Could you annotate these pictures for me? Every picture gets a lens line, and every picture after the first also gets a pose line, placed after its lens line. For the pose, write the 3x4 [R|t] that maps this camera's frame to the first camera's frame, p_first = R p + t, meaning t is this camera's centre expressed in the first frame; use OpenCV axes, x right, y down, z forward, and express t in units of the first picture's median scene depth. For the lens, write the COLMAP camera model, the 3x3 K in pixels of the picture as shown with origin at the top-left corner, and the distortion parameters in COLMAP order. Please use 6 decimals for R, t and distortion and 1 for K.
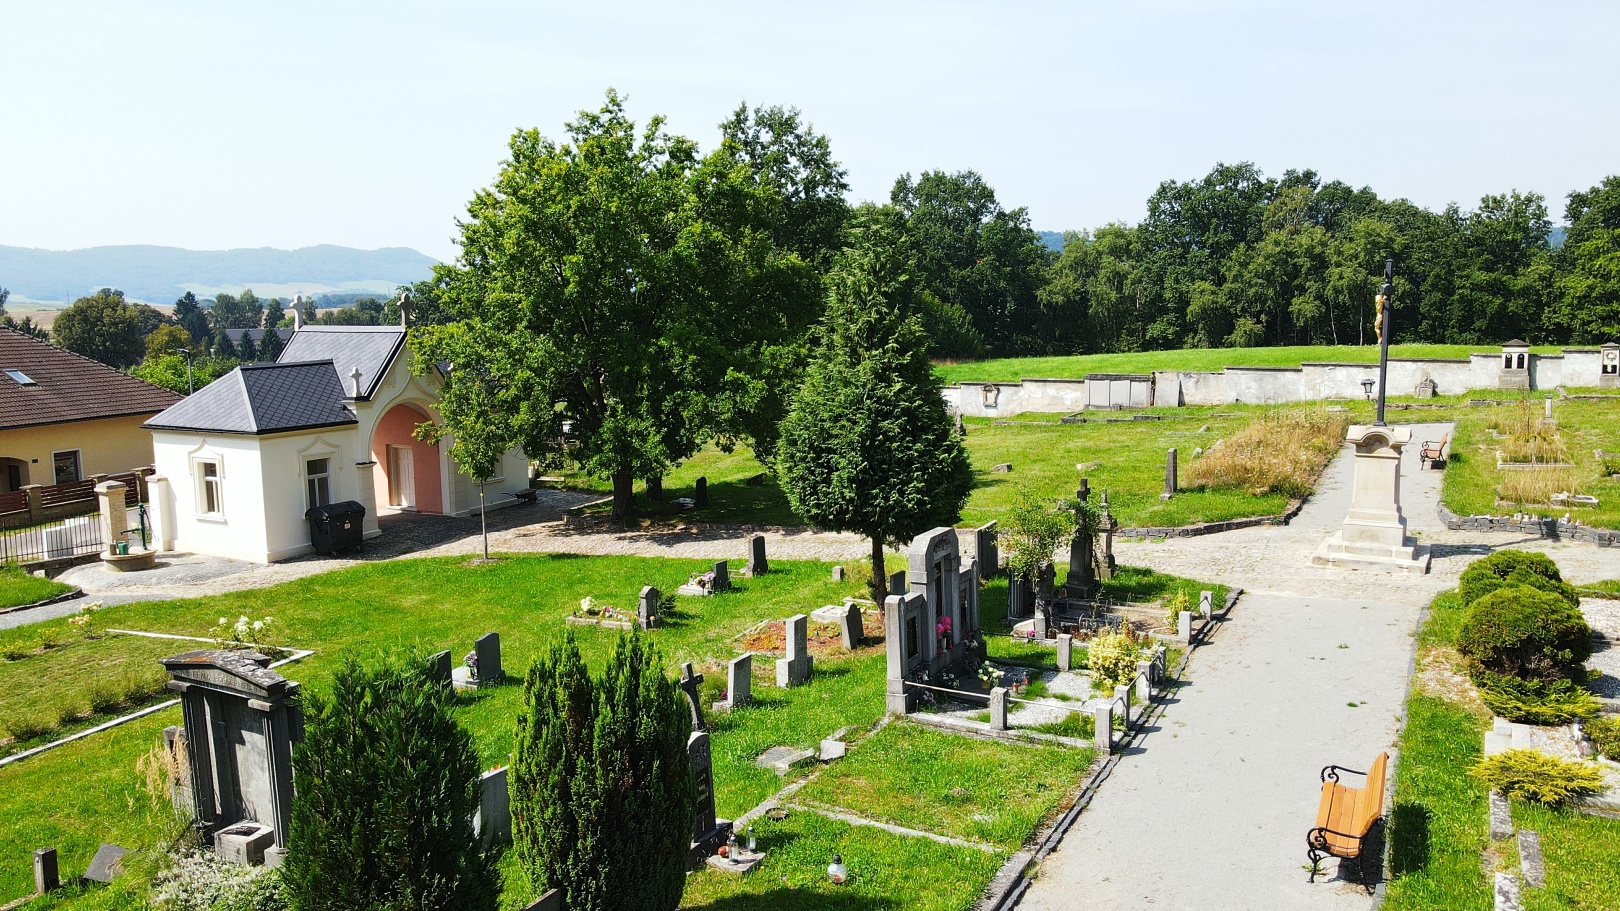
lens RADIAL K [[1171.8, 0, 809.3], [0, 1171.8, 453.7], [0, 0, 1]] dist [0.009499, 0.001742]
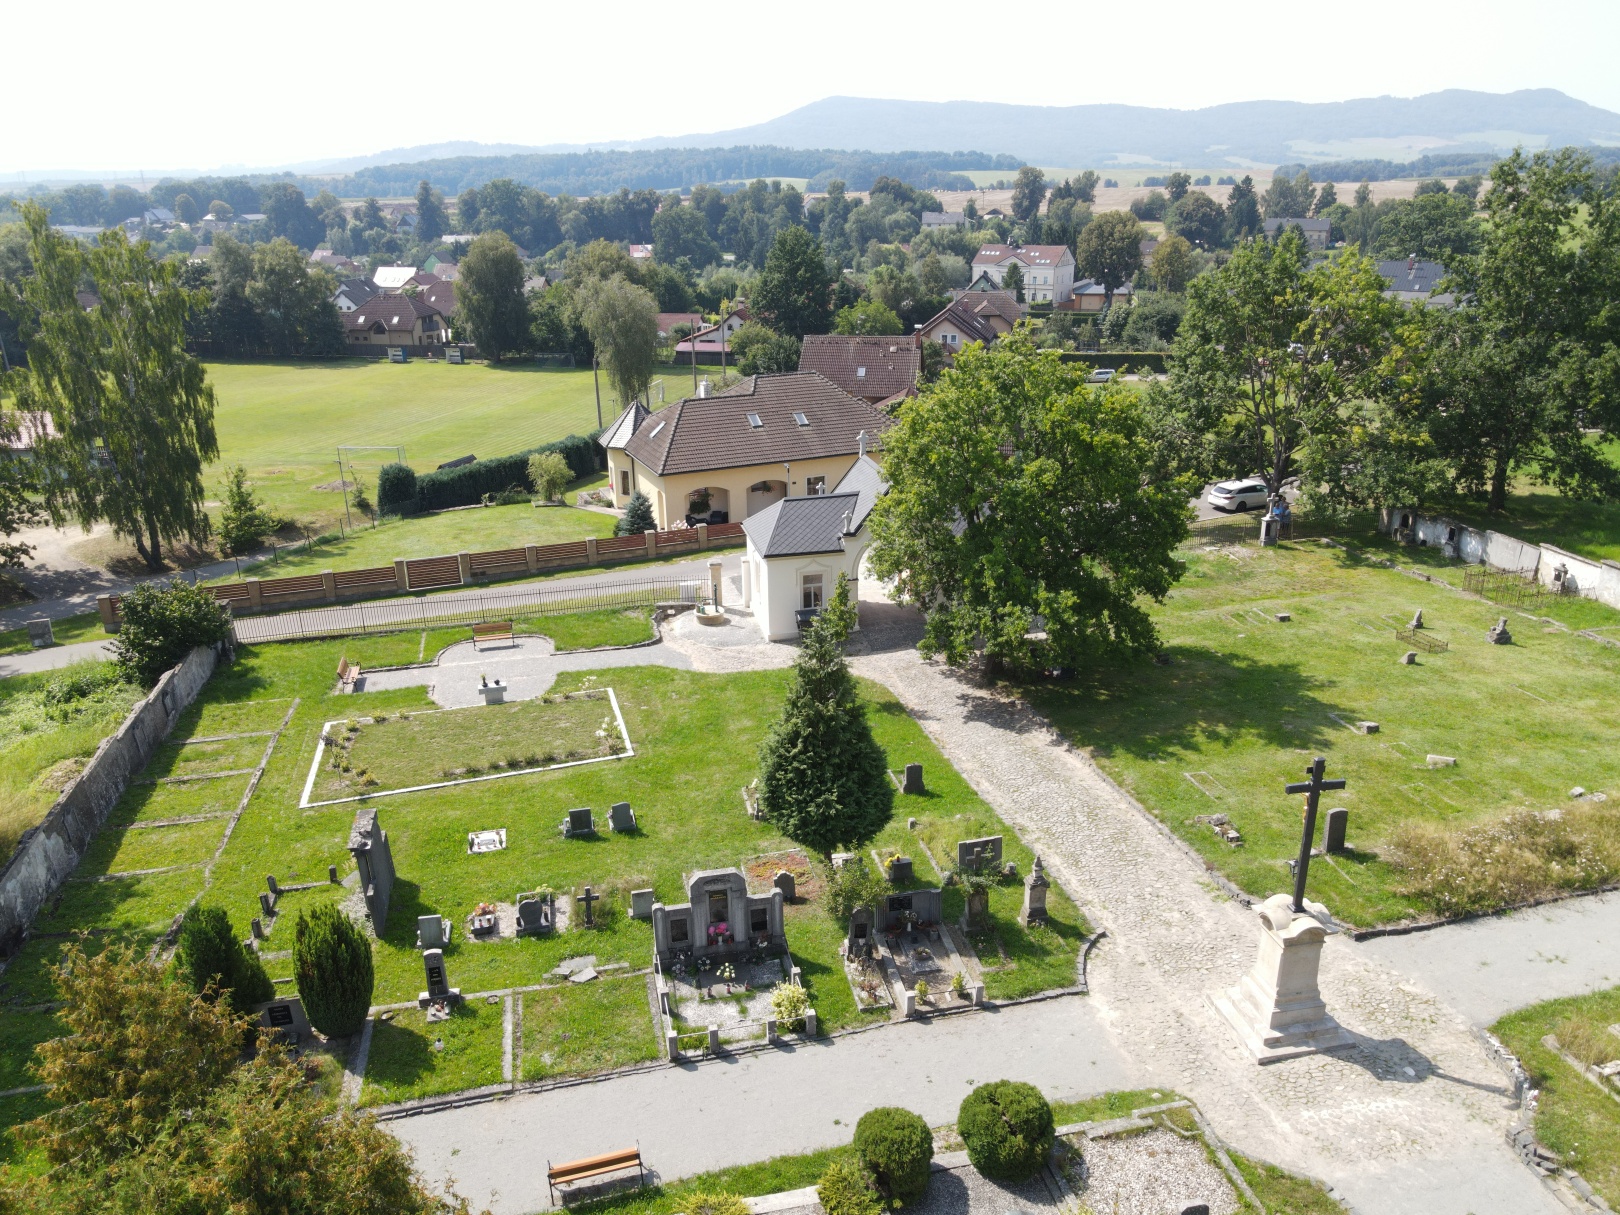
lens RADIAL K [[1147.1, 0, 811.8], [0, 1147.1, 609.6], [0, 0, 1]] dist [0.026307, 0.001630]
pose [[0.658836, 0.267539, -0.703106, 0.576320], [-0.091083, 0.956118, 0.278465, -0.344376], [0.746752, -0.119422, 0.654293, 0.079264]]
